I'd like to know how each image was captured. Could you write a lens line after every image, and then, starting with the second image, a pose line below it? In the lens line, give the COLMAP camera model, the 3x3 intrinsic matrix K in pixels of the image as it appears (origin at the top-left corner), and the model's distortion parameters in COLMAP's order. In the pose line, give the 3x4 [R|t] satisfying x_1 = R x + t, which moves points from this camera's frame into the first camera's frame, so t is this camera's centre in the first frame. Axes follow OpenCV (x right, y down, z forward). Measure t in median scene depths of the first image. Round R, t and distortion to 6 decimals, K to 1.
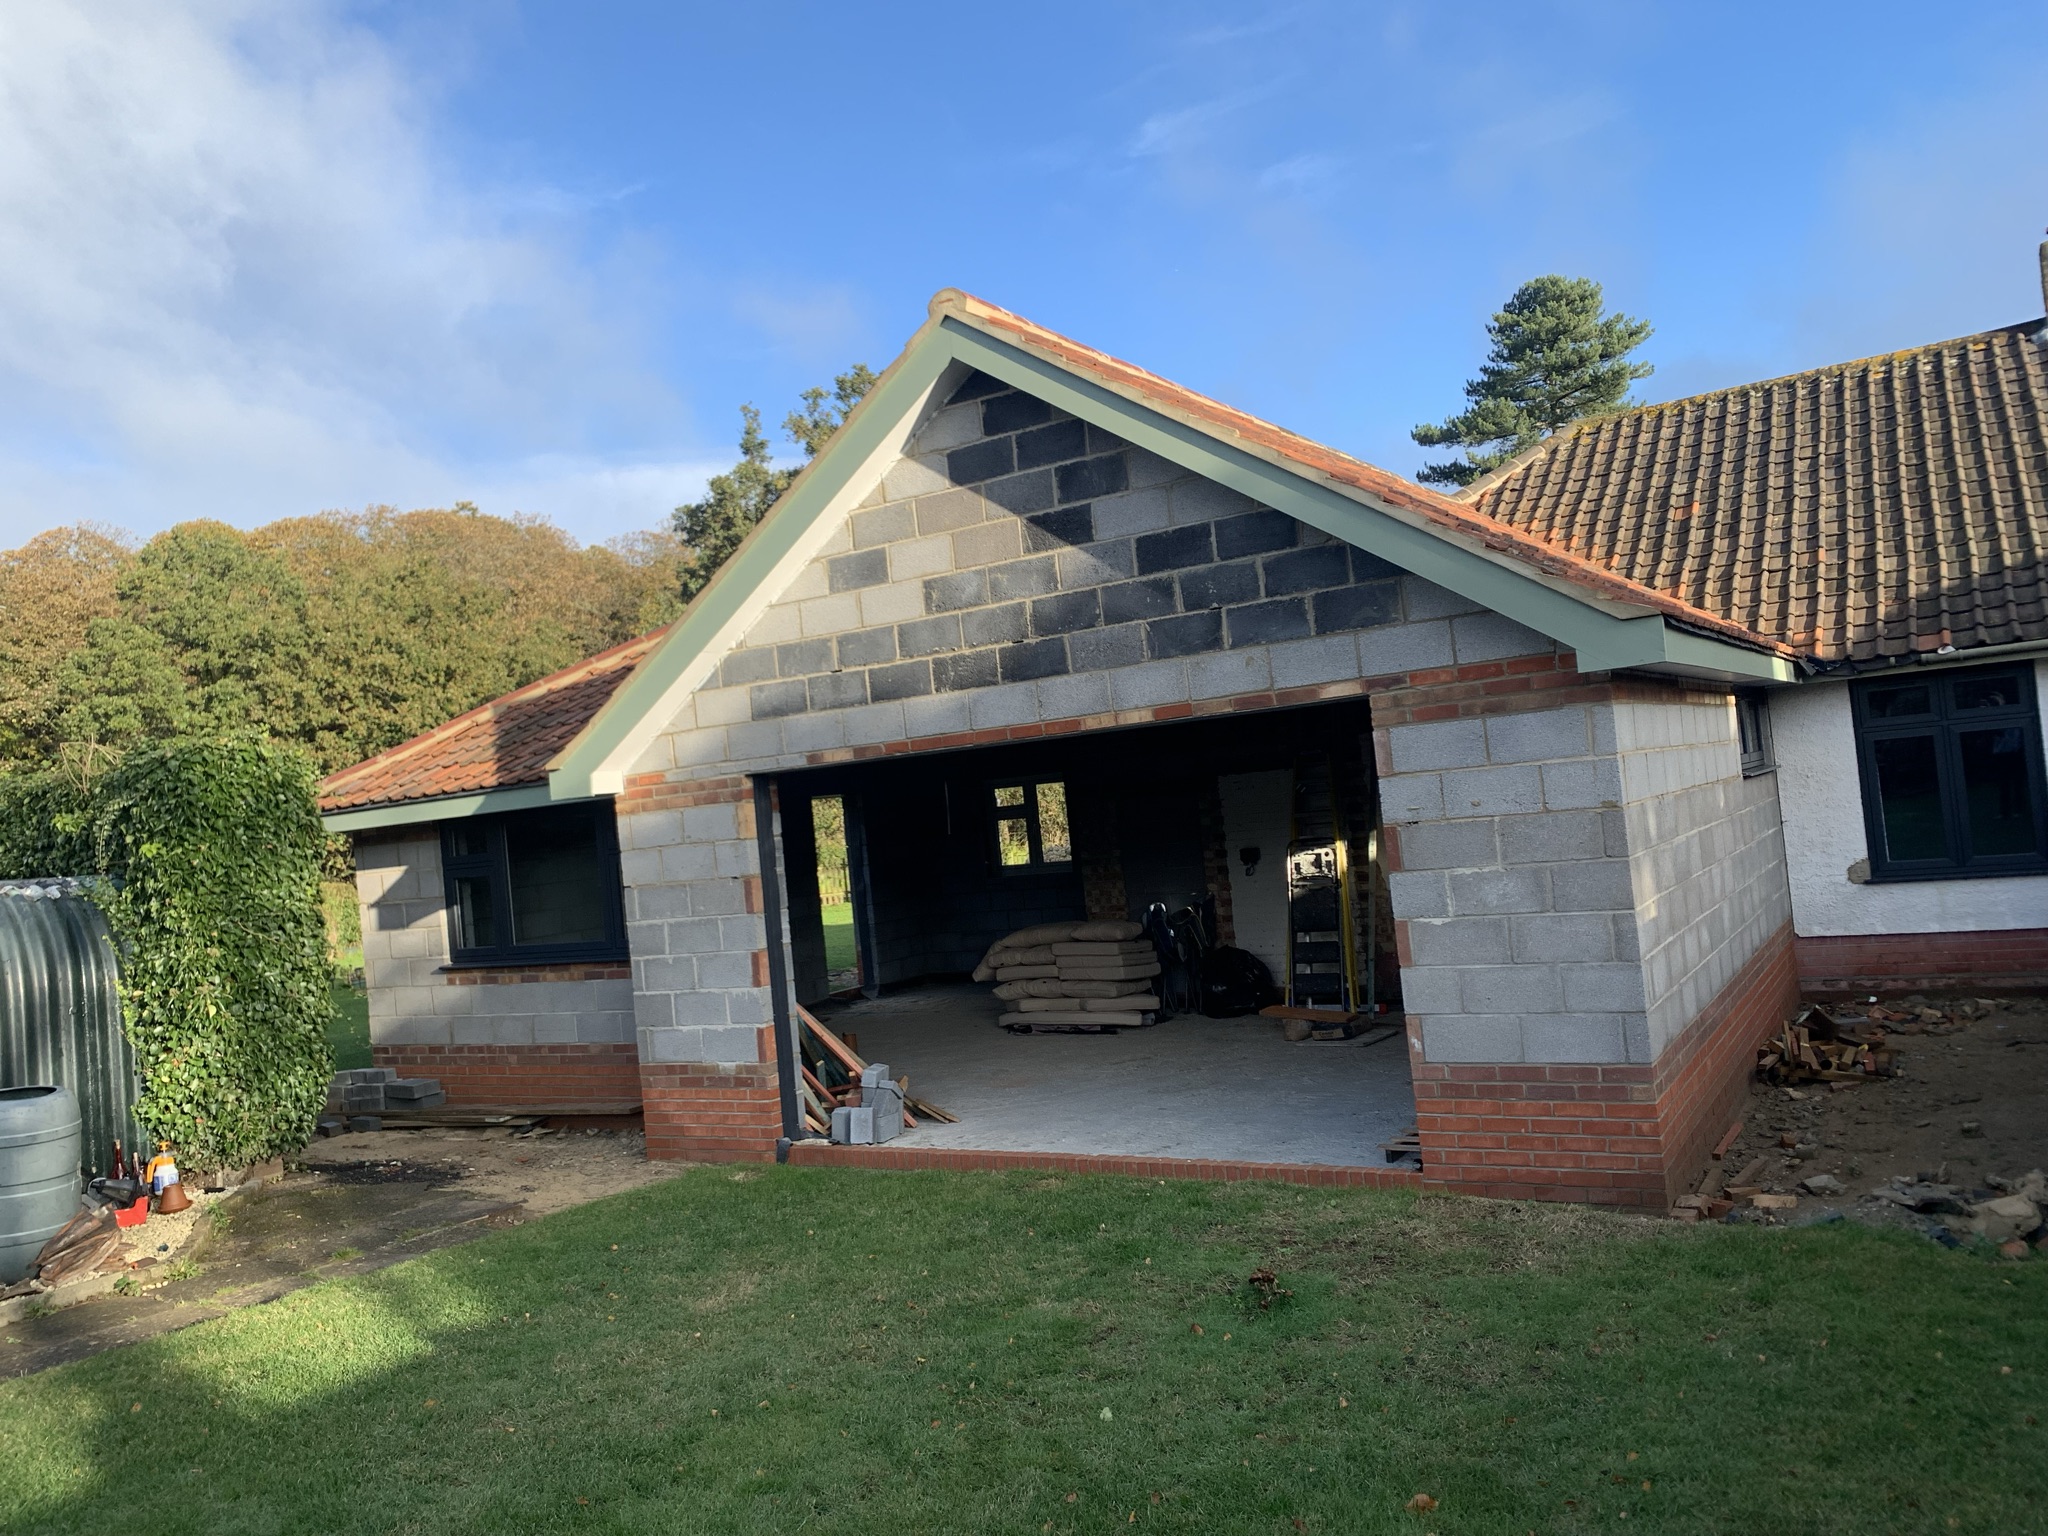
lens RADIAL K [[1551.8, 0, 972.5], [0, 1551.8, 767.9], [0, 0, 1]] dist [0.047558, -0.276721]
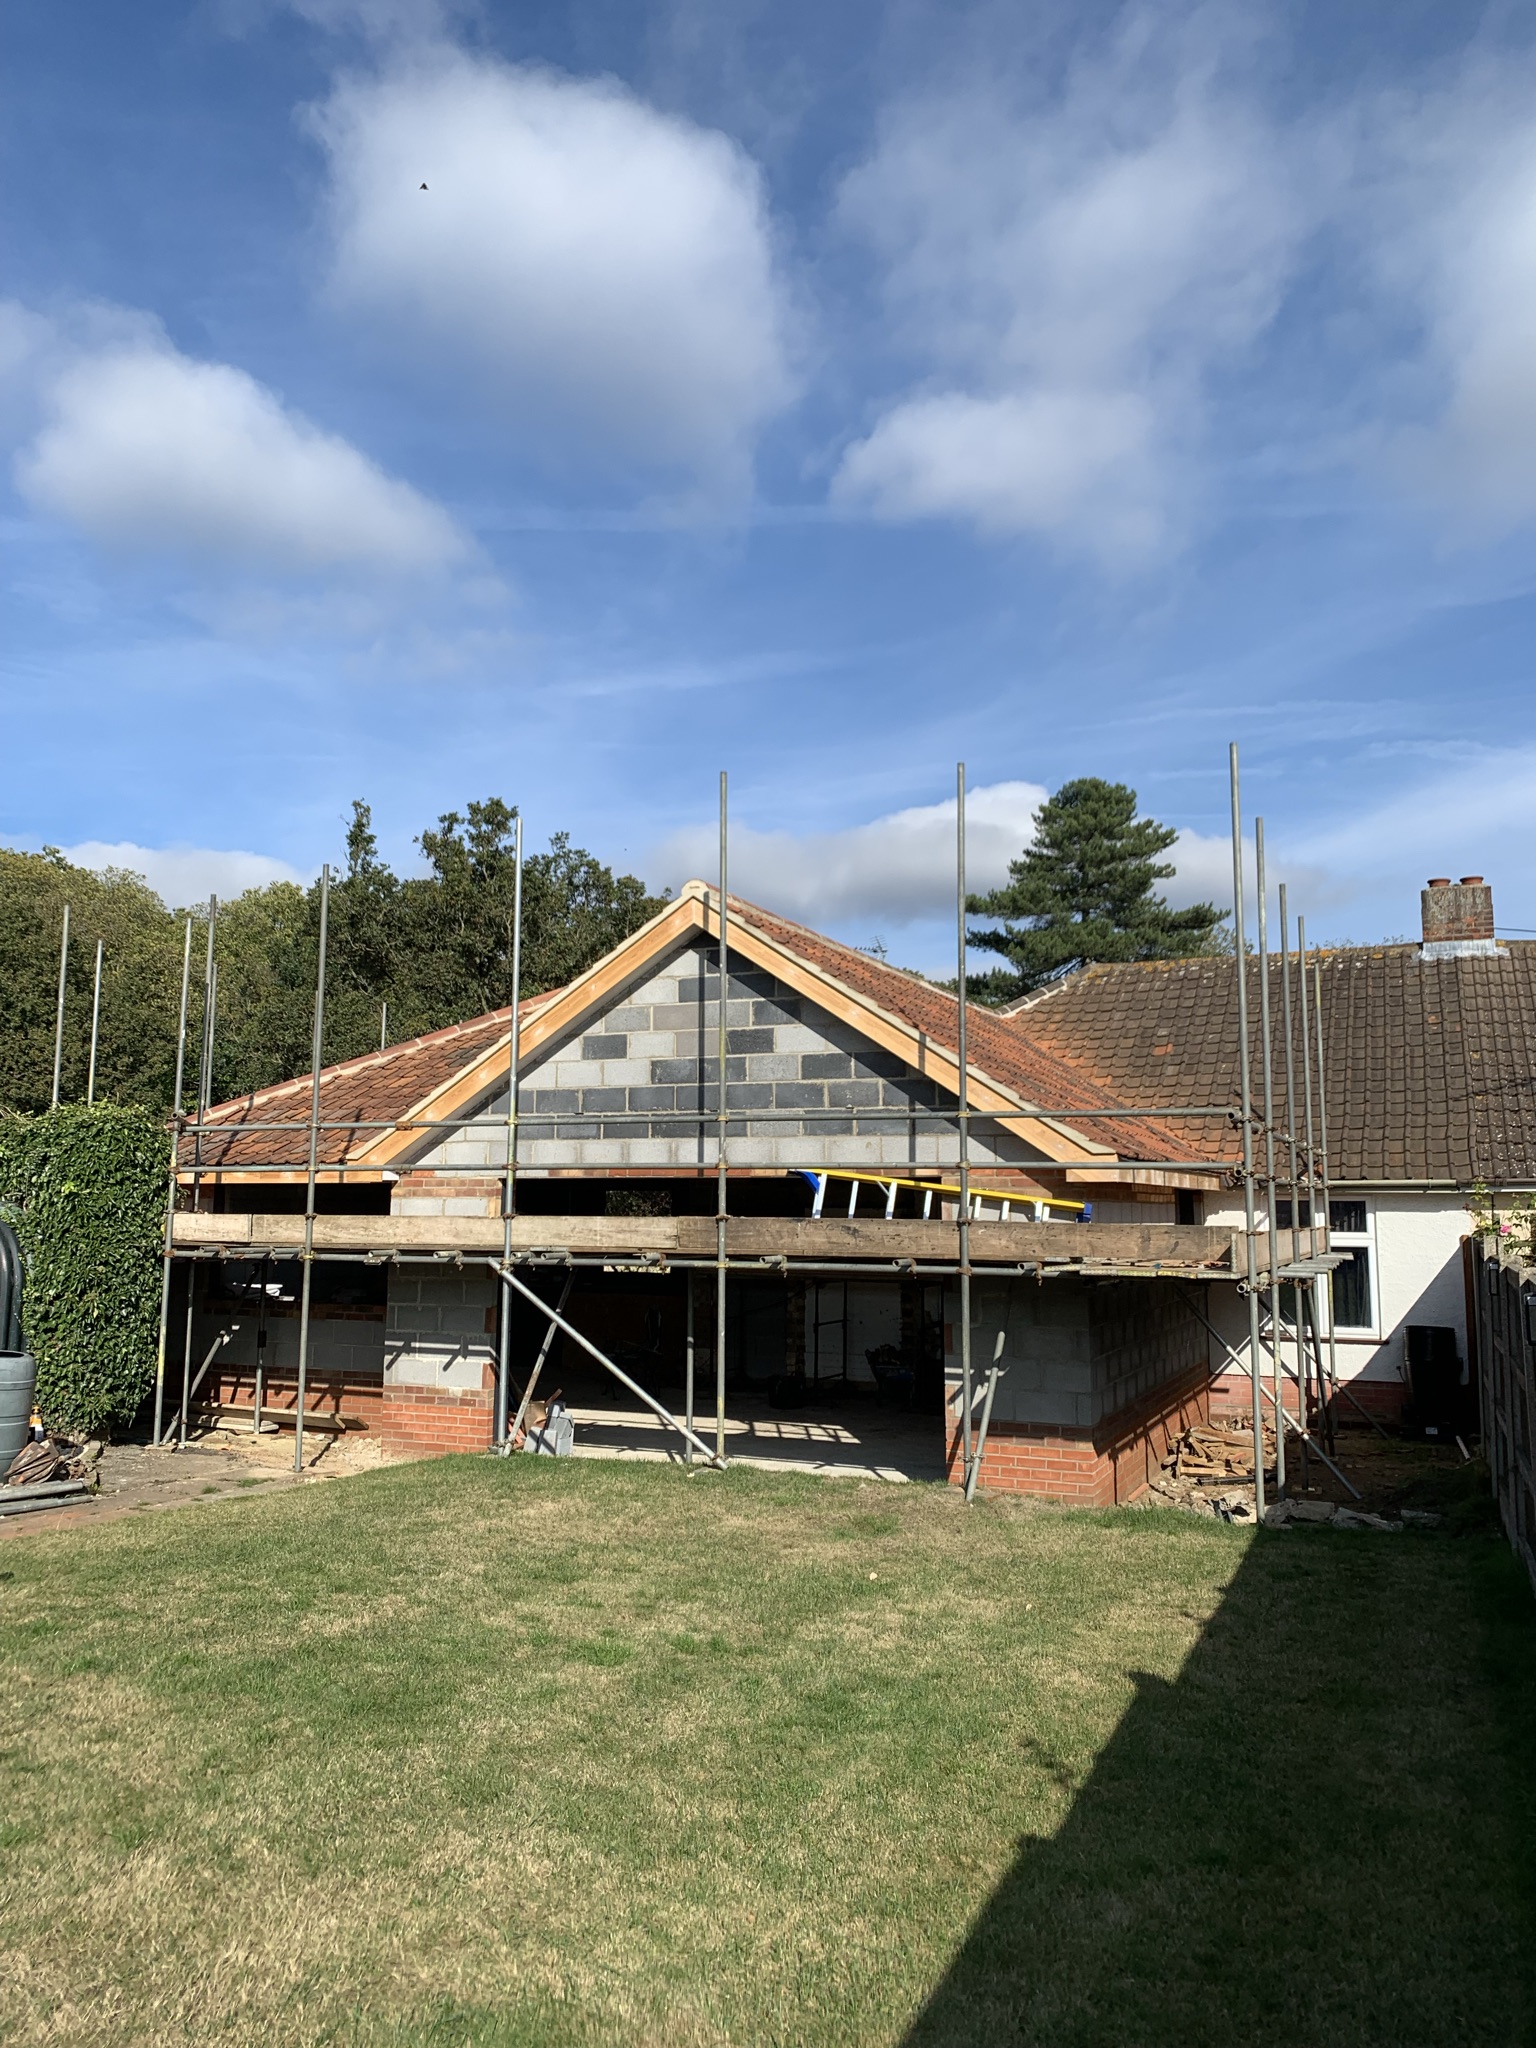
lens RADIAL K [[1536.3, 0, 768.0], [0, 1536.3, 1024.0], [0, 0, 1]] dist [0.061624, -0.158005]
pose [[0.979294, 0.123327, 0.160543, -0.130468], [-0.107243, 0.988642, -0.105292, -0.010972], [-0.171705, 0.085895, 0.981397, -0.362341]]
